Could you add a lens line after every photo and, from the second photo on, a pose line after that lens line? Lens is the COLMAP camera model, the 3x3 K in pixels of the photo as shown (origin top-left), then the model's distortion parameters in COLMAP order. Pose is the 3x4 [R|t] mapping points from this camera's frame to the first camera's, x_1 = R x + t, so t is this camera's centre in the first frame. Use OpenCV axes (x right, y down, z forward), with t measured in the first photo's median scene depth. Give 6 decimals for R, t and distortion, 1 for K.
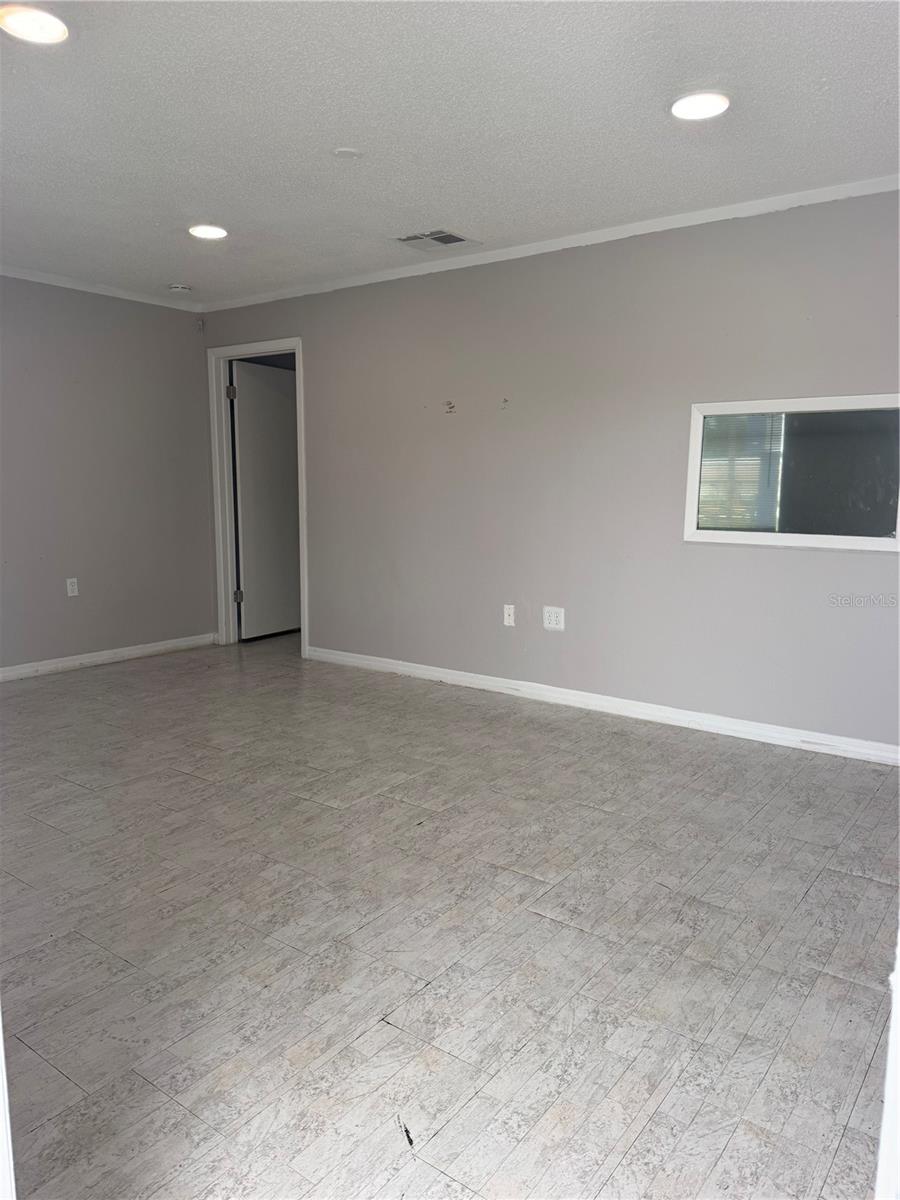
lens RADIAL K [[832.3, 0, 450.0], [0, 832.3, 600.0], [0, 0, 1]] dist [0.021299, -0.004724]
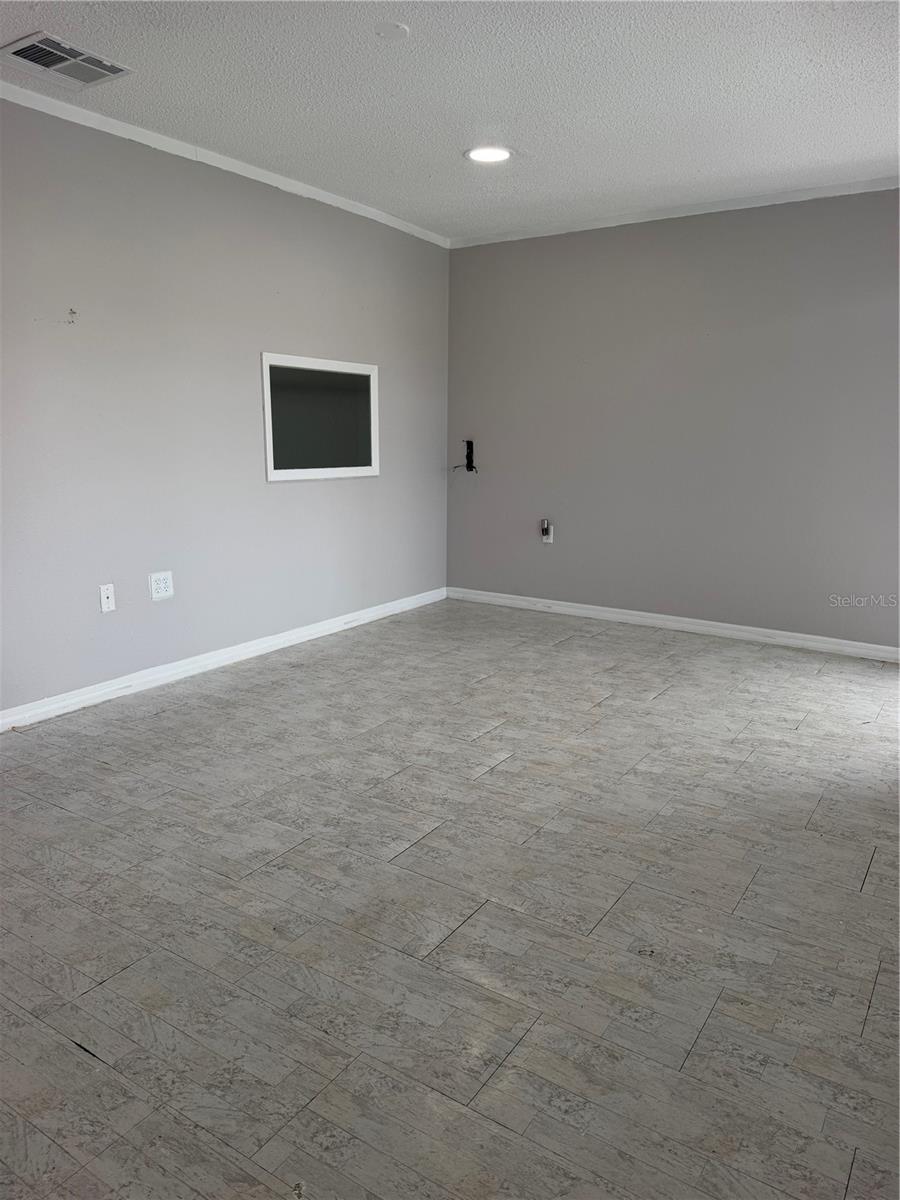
lens RADIAL K [[852.6, 0, 450.0], [0, 852.6, 600.0], [0, 0, 1]] dist [0.073112, -0.091969]
pose [[-0.048466, -0.210939, 0.976297, -0.970703], [0.139184, 0.966483, 0.215728, -0.144774], [-0.989080, 0.146340, -0.017483, 0.936802]]
